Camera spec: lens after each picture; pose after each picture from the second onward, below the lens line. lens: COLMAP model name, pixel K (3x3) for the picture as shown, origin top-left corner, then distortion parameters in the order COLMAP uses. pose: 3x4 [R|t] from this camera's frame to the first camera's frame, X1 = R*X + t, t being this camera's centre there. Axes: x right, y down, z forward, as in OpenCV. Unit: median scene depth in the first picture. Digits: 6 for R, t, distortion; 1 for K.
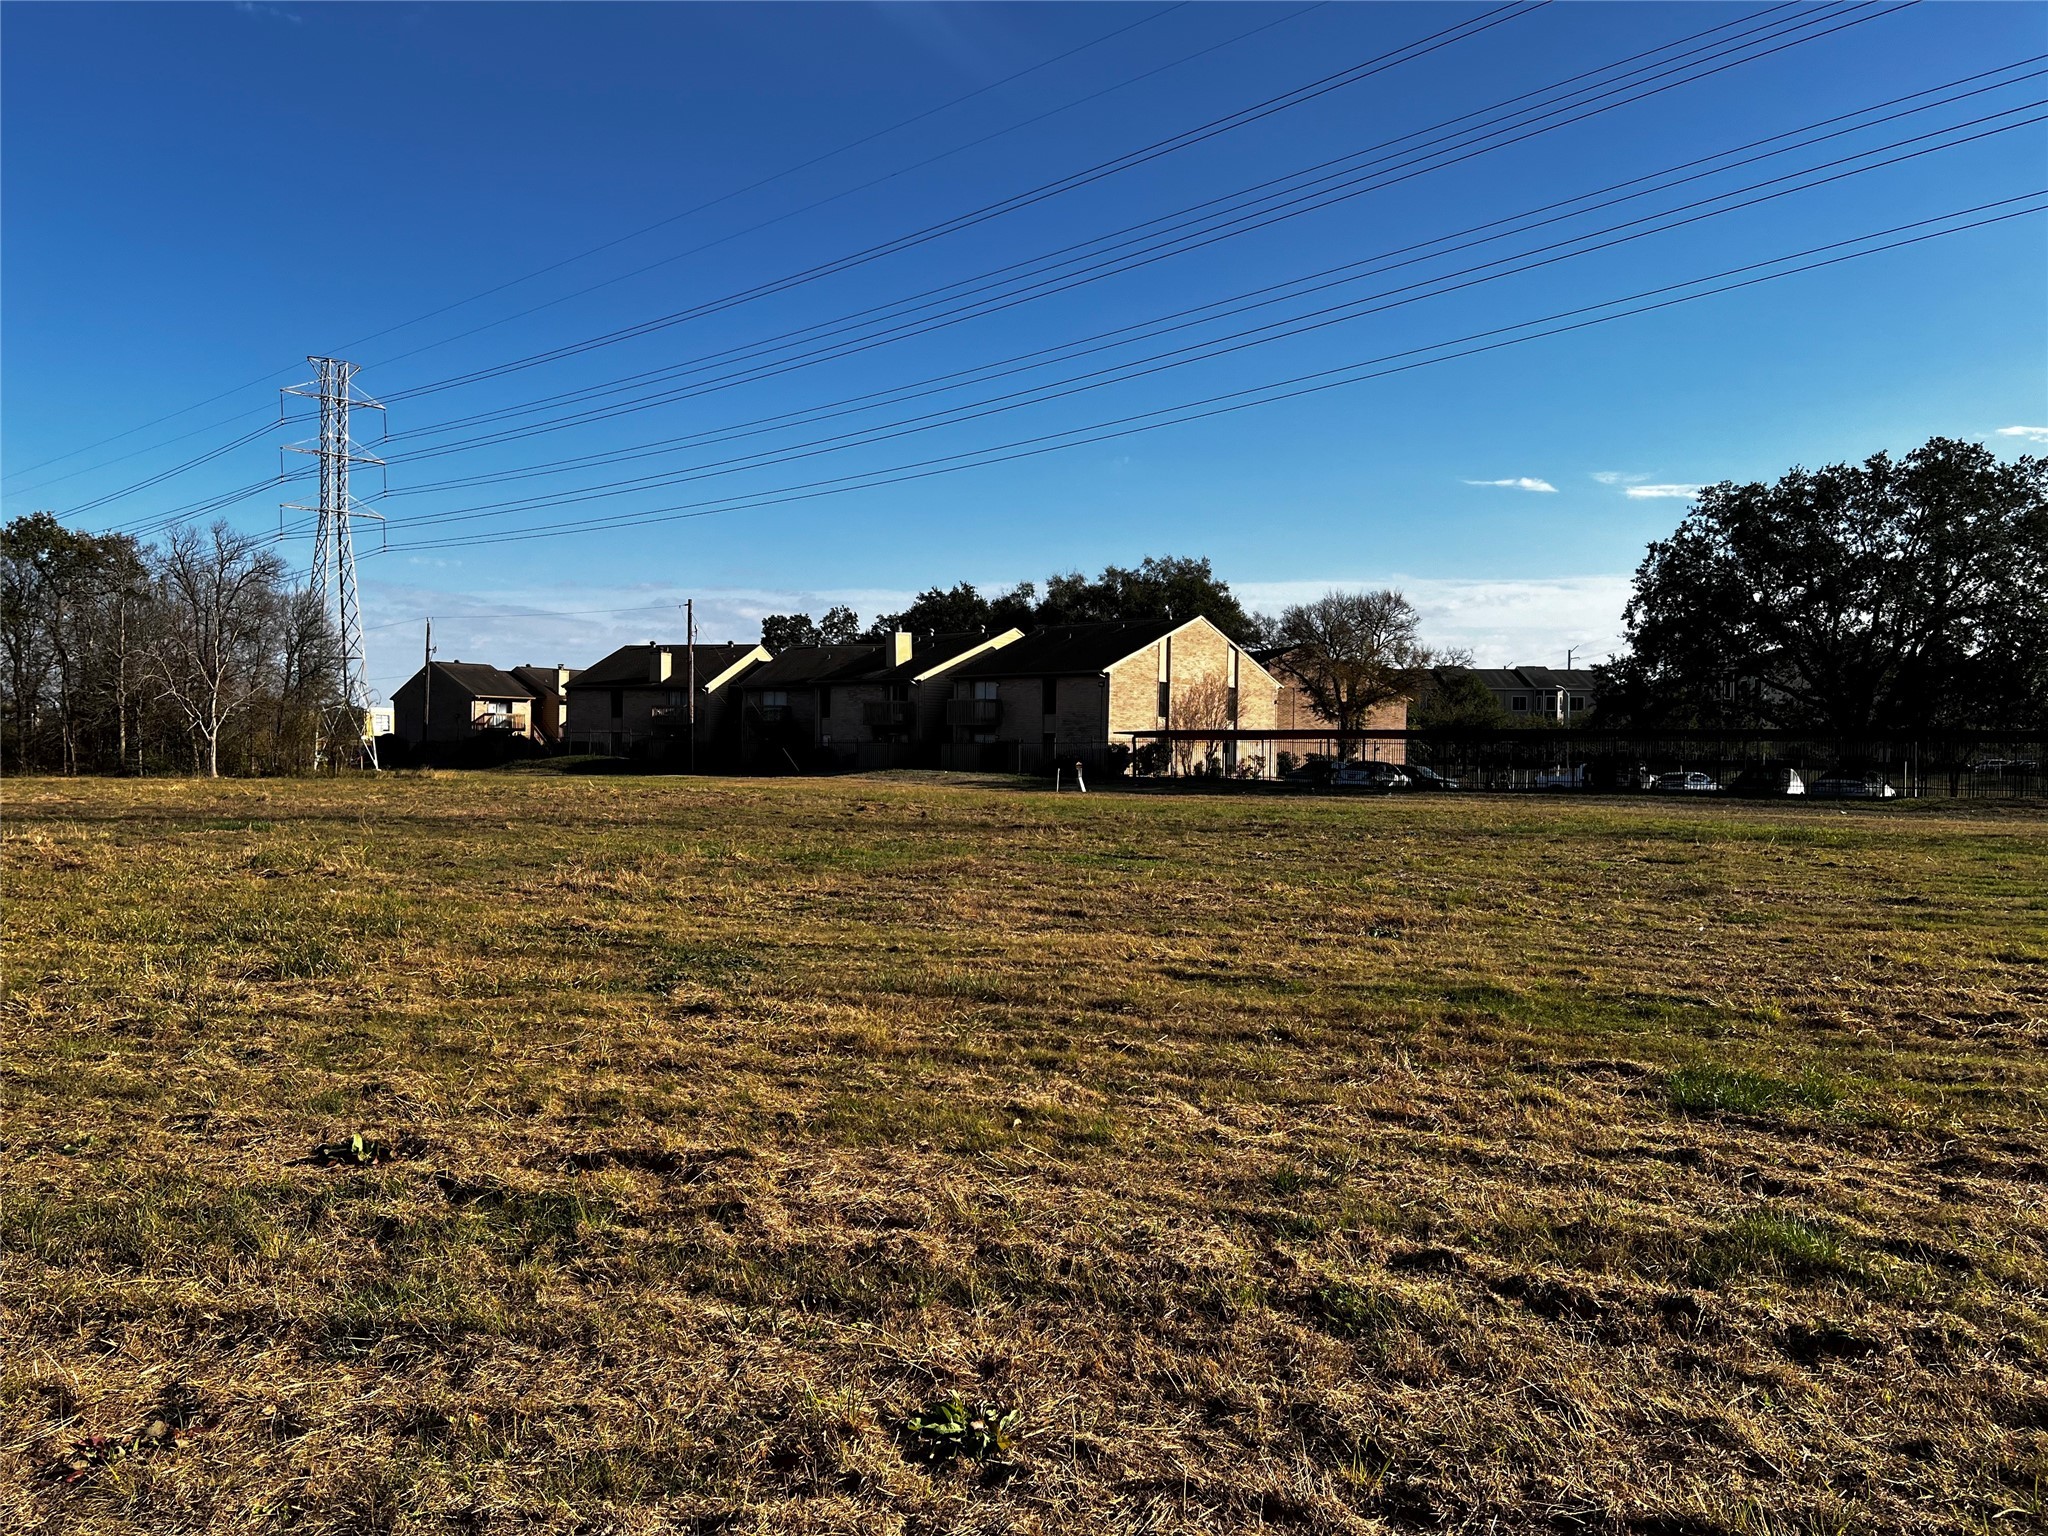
lens RADIAL K [[1549.6, 0, 1019.2], [0, 1549.6, 777.7], [0, 0, 1]] dist [0.081625, -0.098177]
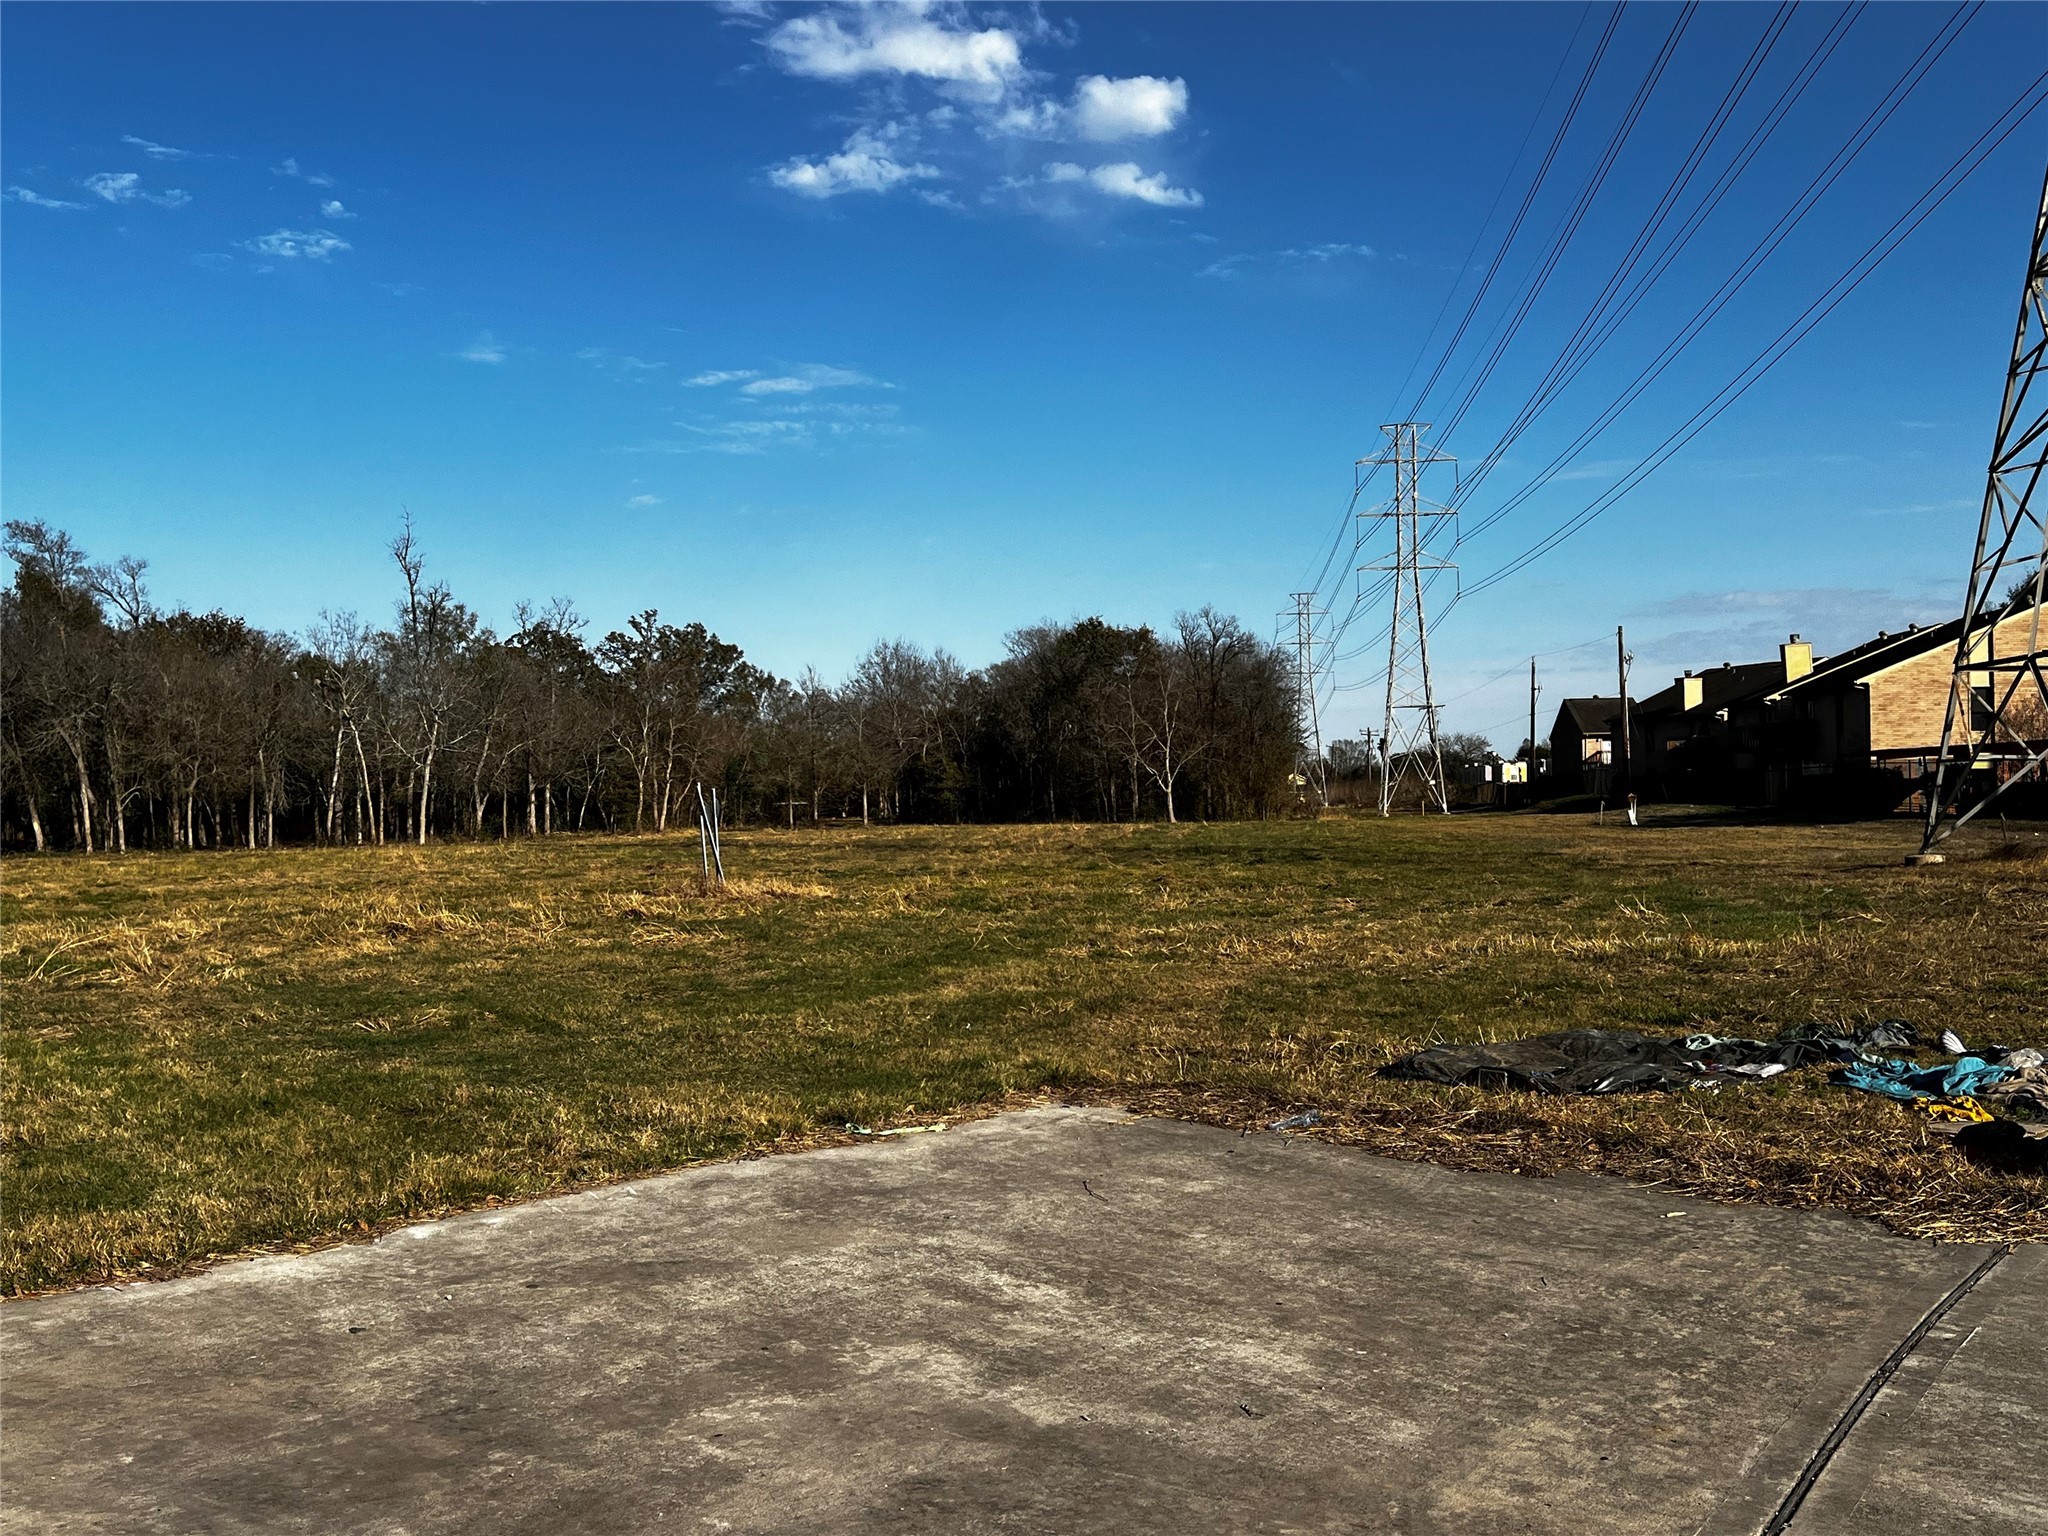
lens RADIAL K [[2011.9, 0, 1023.6], [0, 2011.9, 759.9], [0, 0, 1]] dist [0.007921, 0.000000]
pose [[0.598822, -0.037121, -0.800021, 2.464030], [0.014629, 0.999266, -0.035416, 0.020523], [0.800748, 0.009504, 0.598925, -0.077431]]
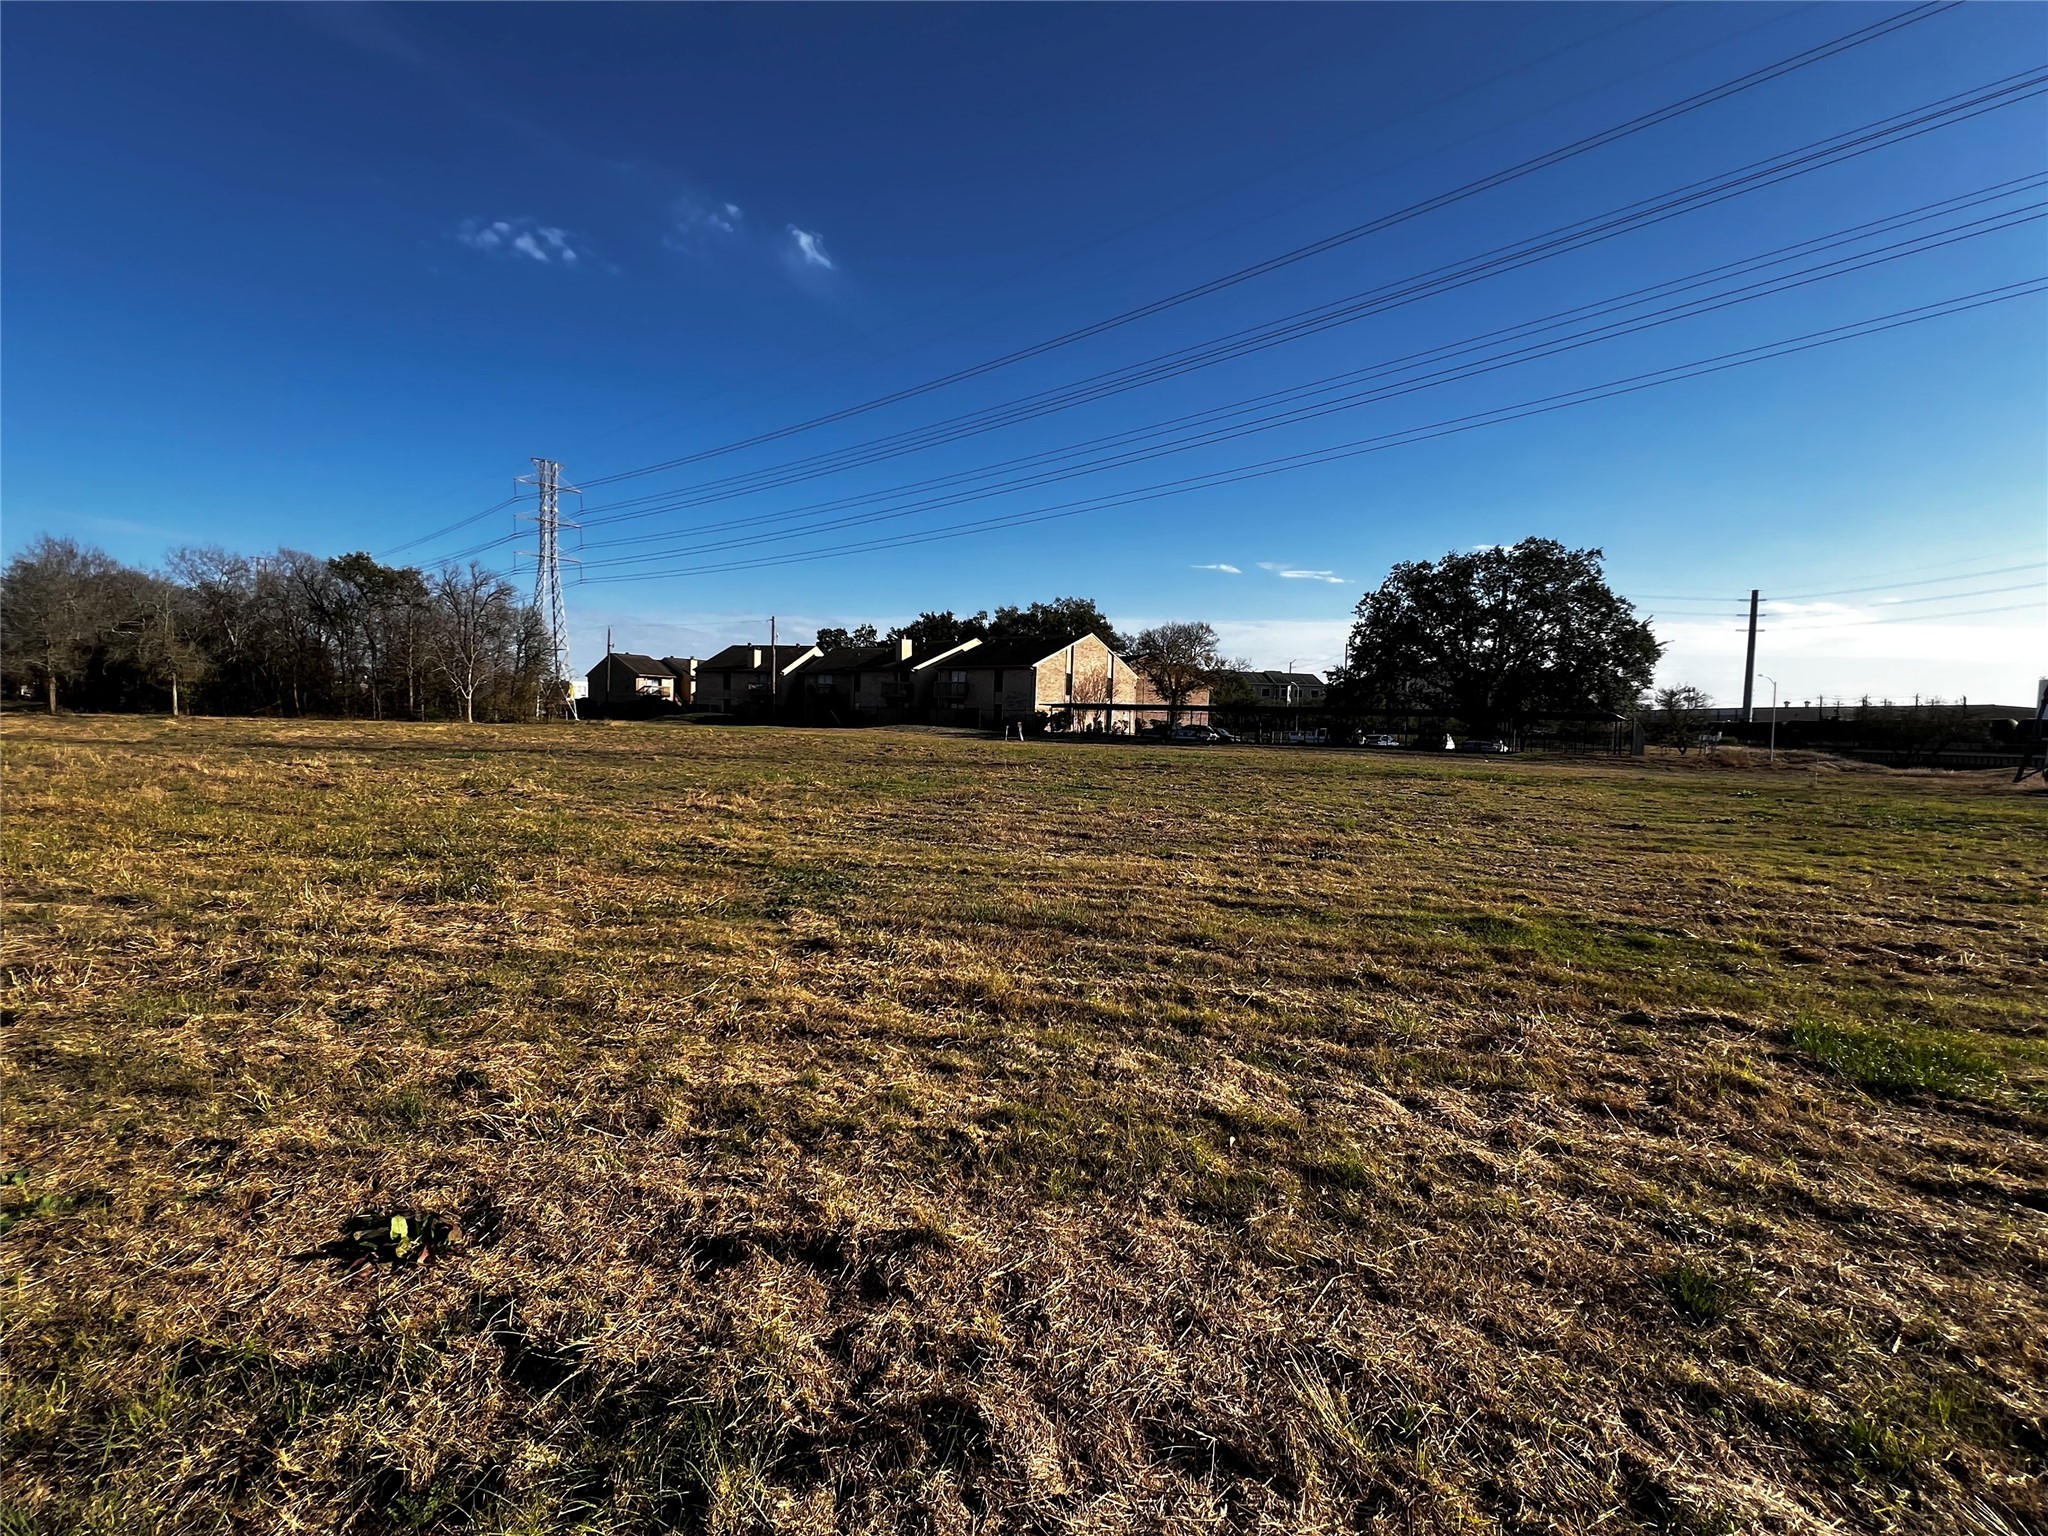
lens RADIAL K [[907.4, 0, 1021.2], [0, 907.4, 776.4], [0, 0, 1]] dist [-0.001354, 0.000306]
pose [[0.997964, 0.013492, 0.062331, -0.053393], [-0.016552, 0.998669, 0.048844, 0.000156], [-0.061589, -0.049777, 0.996860, 0.186611]]
